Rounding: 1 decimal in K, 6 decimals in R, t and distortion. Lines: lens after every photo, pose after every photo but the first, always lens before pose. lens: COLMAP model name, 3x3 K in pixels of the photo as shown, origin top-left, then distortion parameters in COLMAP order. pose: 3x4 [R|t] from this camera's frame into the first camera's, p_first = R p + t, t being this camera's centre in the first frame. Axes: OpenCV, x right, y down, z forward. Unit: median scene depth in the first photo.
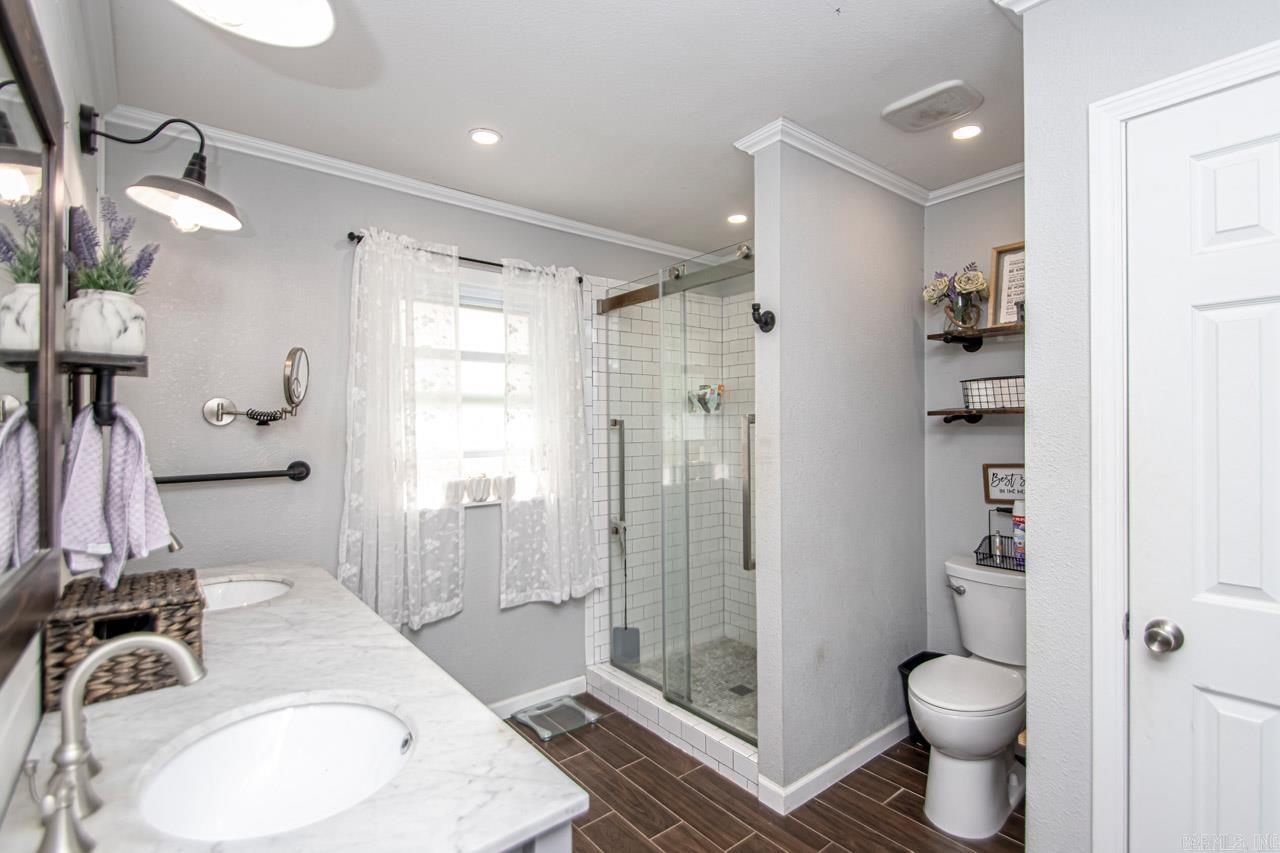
lens RADIAL K [[615.2, 0, 675.7], [0, 615.2, 421.0], [0, 0, 1]] dist [0.019481, -0.012309]
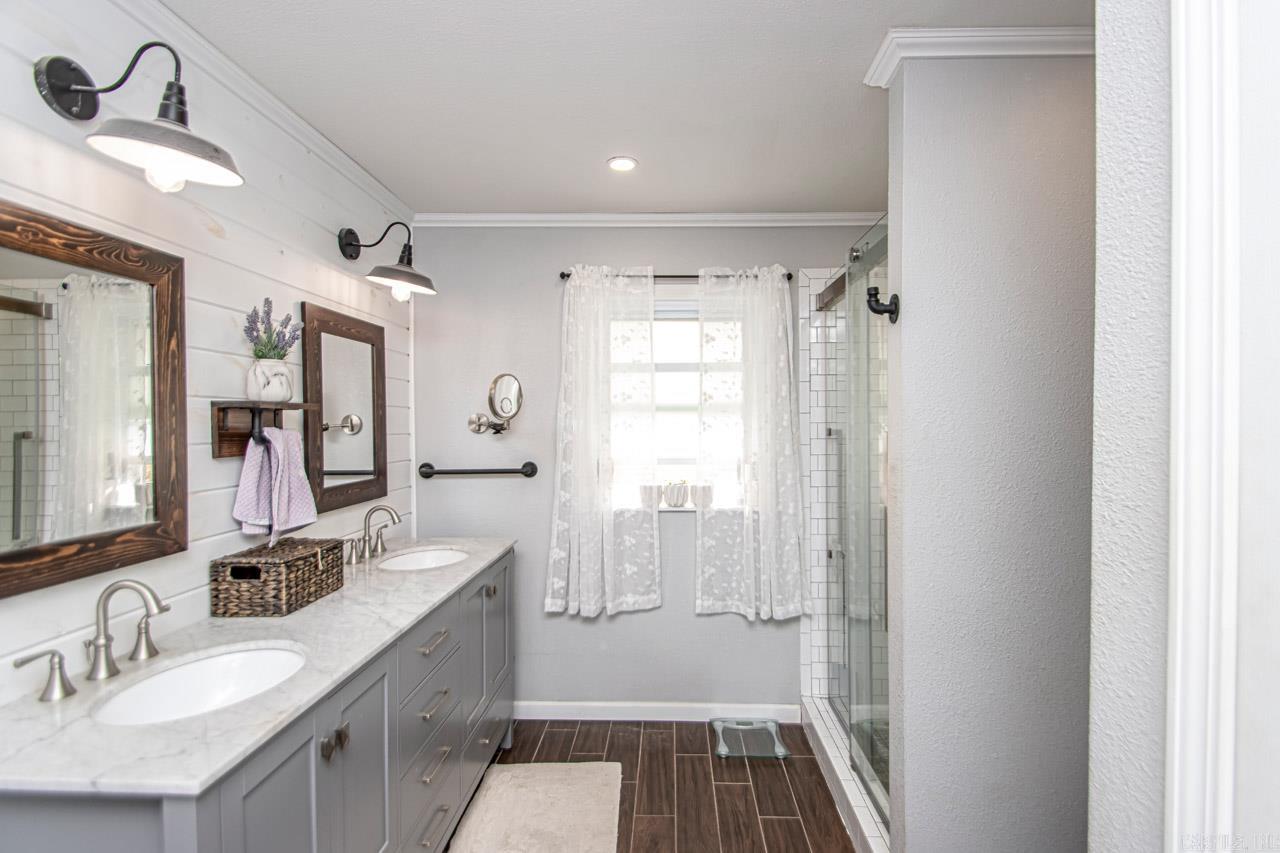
lens RADIAL K [[615.2, 0, 642.2], [0, 615.2, 423.4], [0, 0, 1]] dist [0.019481, -0.012309]
pose [[0.738519, 0.010552, -0.674150, 0.354079], [0.001278, 0.999854, 0.017050, -0.029171], [0.674232, -0.013454, 0.738397, 0.198024]]
